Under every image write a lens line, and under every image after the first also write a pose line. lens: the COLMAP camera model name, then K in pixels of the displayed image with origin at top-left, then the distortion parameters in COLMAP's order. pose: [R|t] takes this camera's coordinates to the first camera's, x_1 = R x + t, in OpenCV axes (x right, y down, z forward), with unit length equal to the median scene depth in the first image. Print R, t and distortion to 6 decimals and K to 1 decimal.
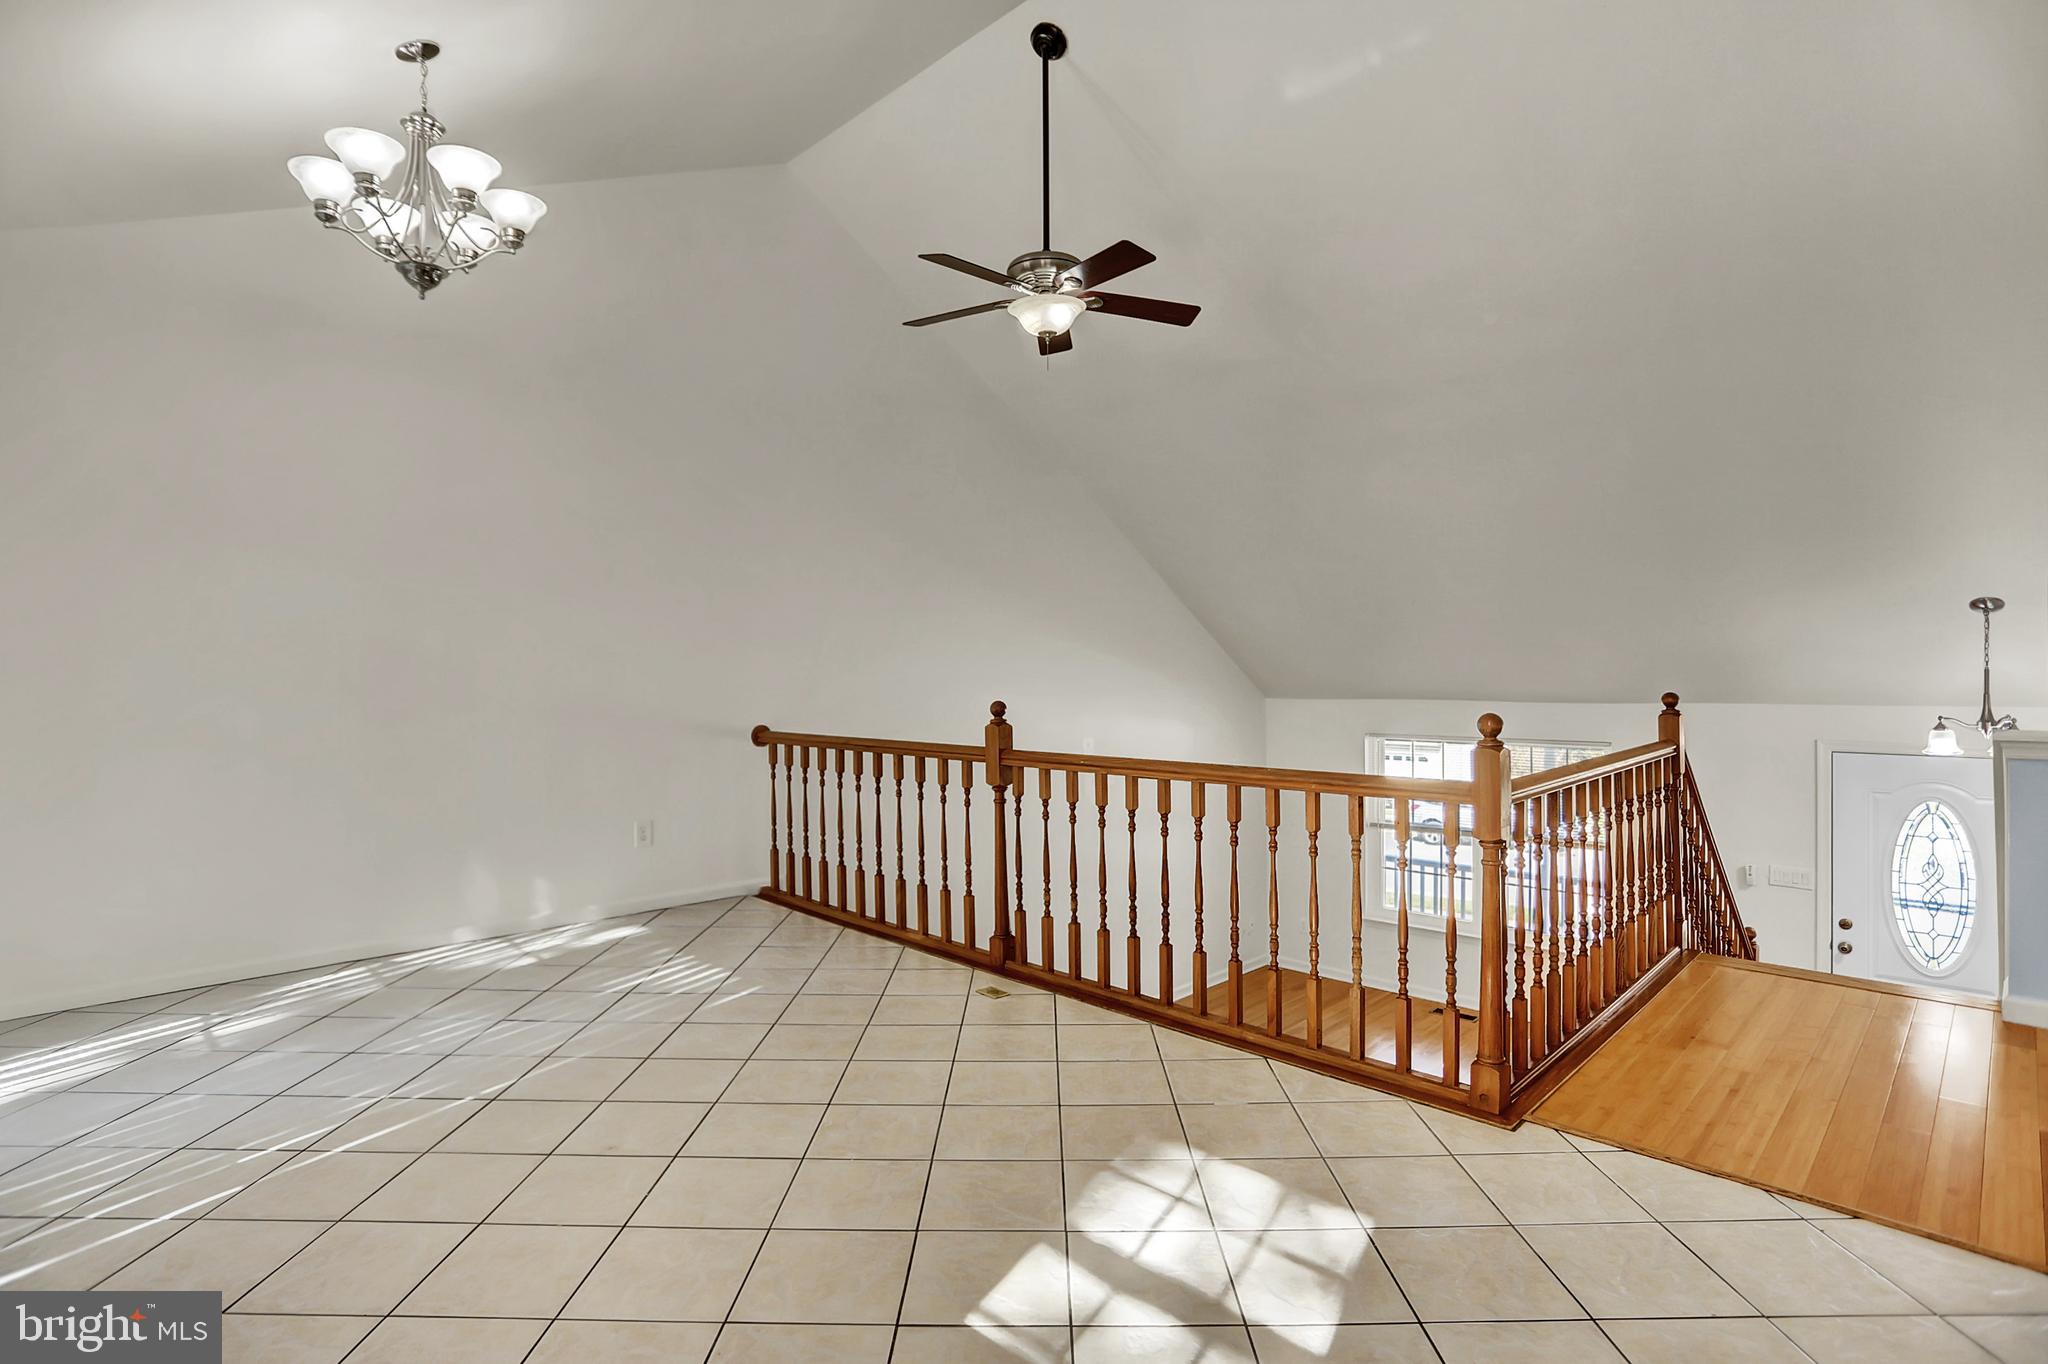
lens RADIAL K [[975.2, 0, 1009.6], [0, 975.2, 669.3], [0, 0, 1]] dist [-0.063679, 0.023886]
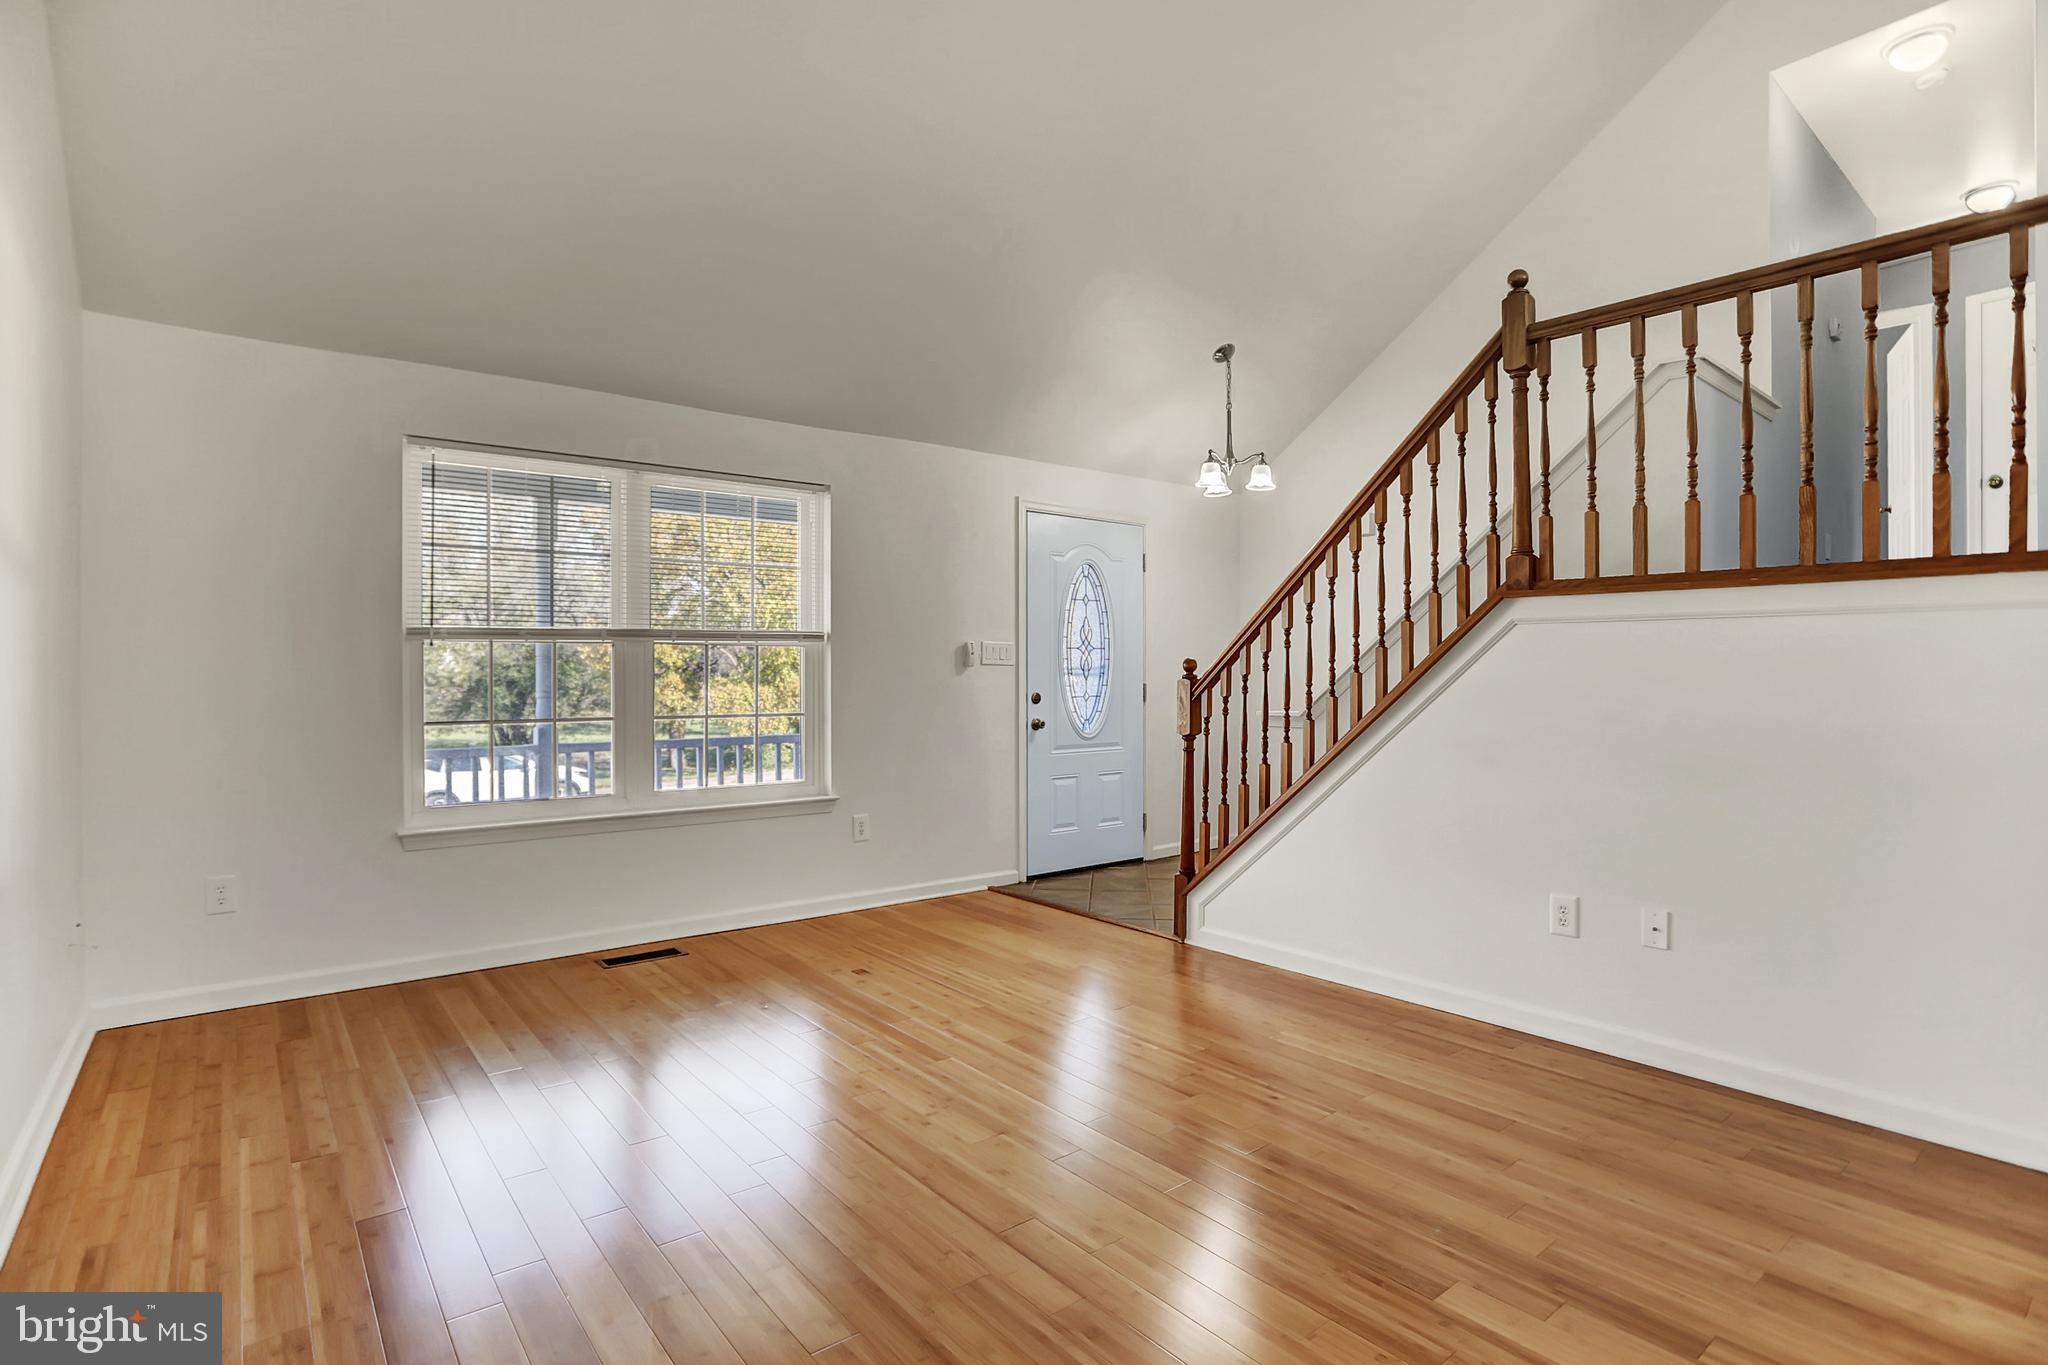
lens RADIAL K [[993.0, 0, 1013.1], [0, 993.0, 684.7], [0, 0, 1]] dist [-0.068511, 0.029070]
pose [[0.083149, -0.002396, 0.996534, -0.091256], [-0.001390, 0.999996, 0.002521, 0.267807], [-0.996536, -0.001595, 0.083146, 0.988659]]
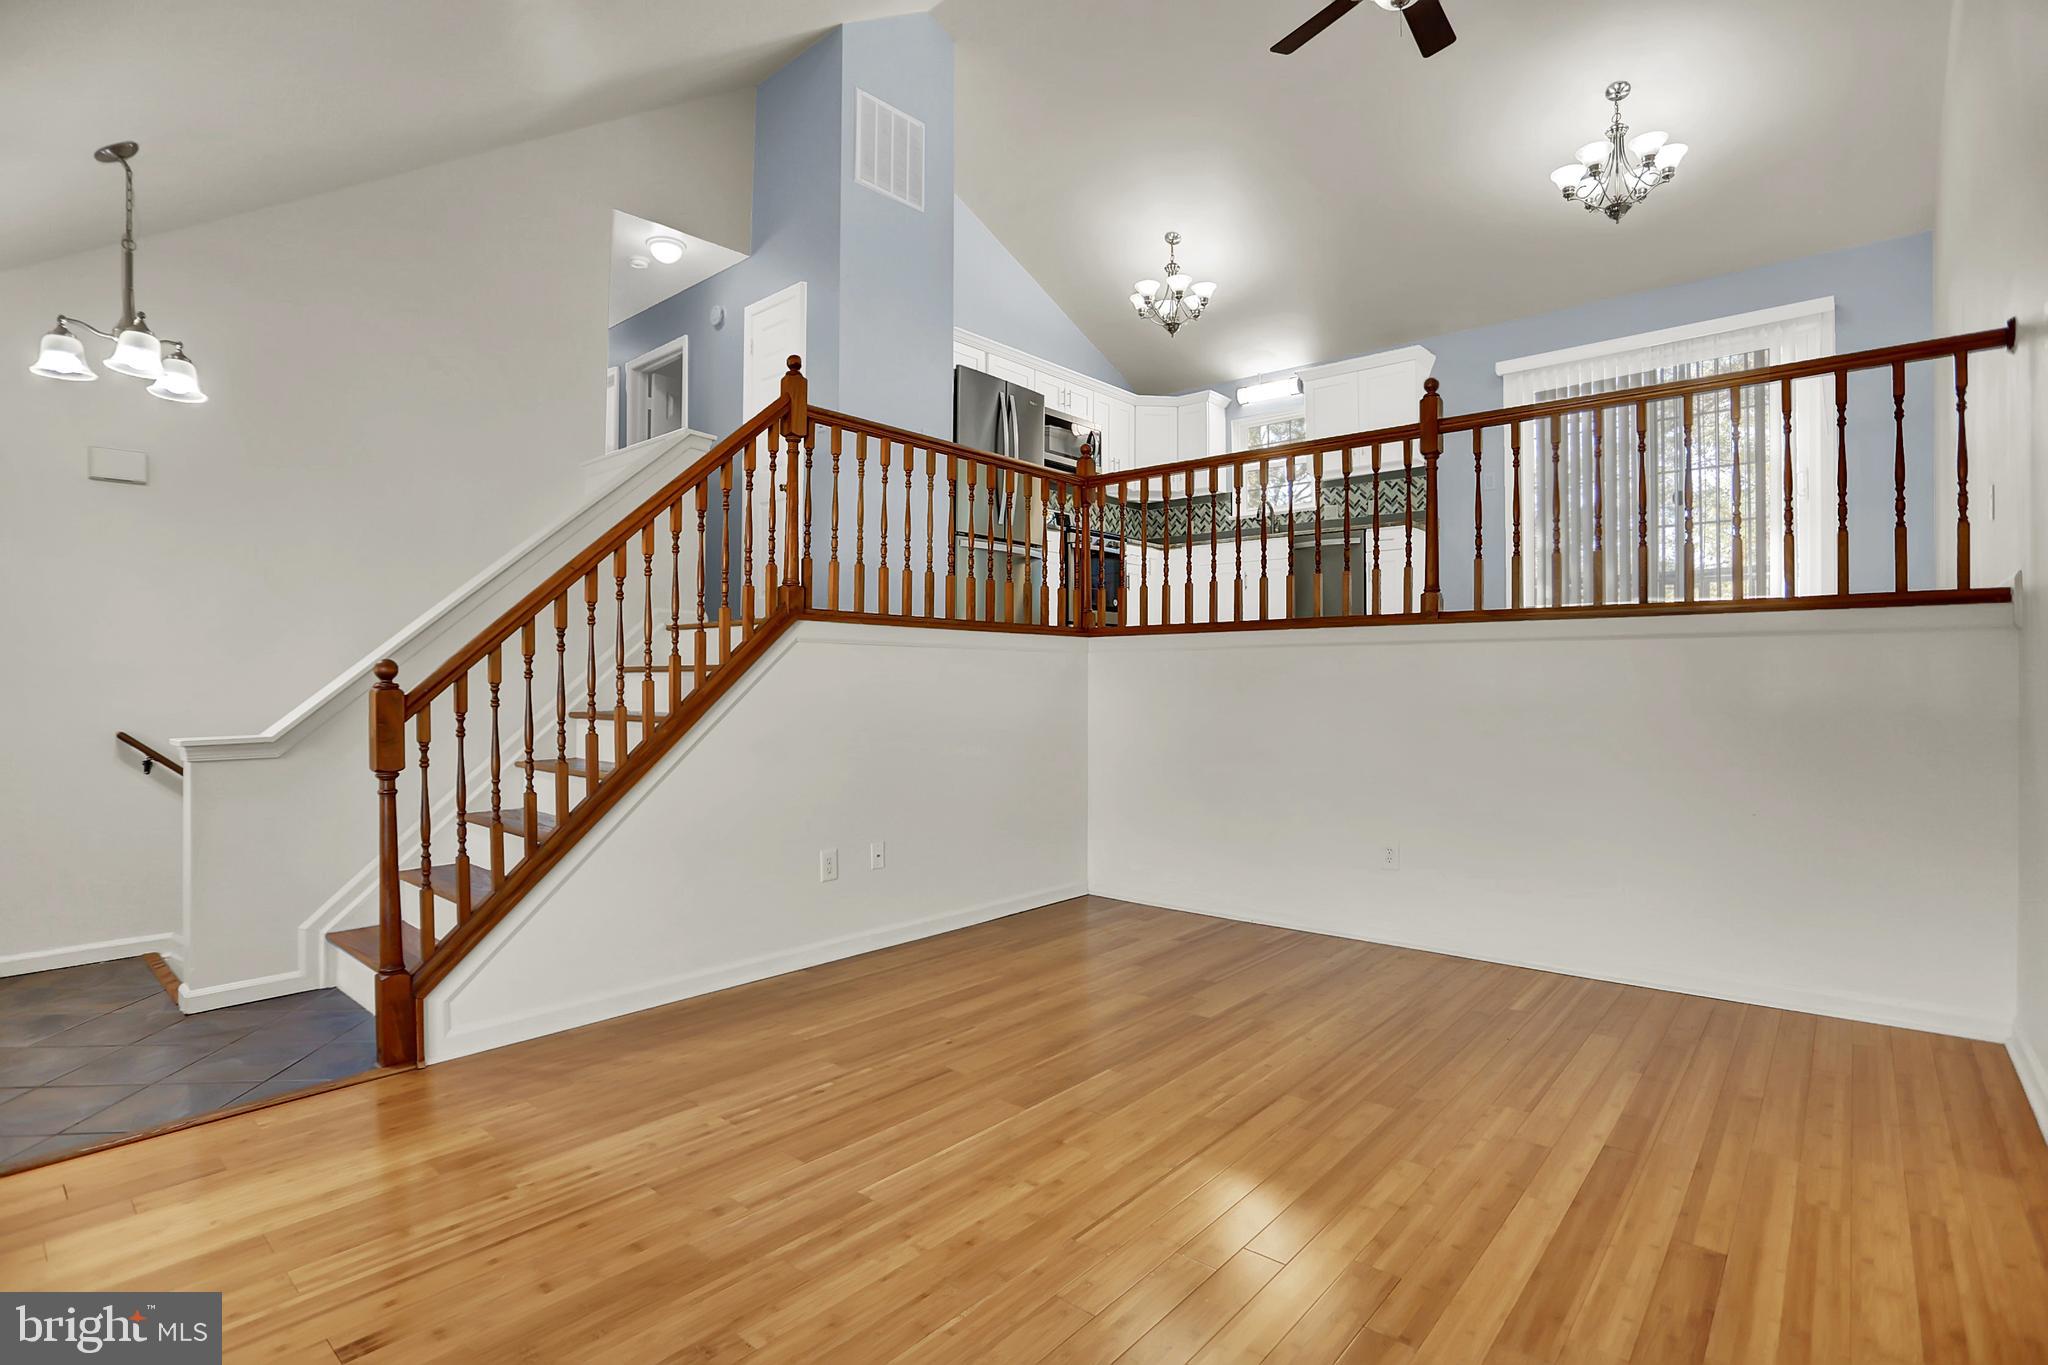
lens RADIAL K [[993.0, 0, 1013.1], [0, 993.0, 684.7], [0, 0, 1]] dist [-0.068511, 0.029070]
pose [[-0.995993, 0.008422, -0.089039, 0.421789], [0.008409, 0.999965, 0.000514, 0.265634], [0.089040, -0.000236, -0.996028, 1.479420]]
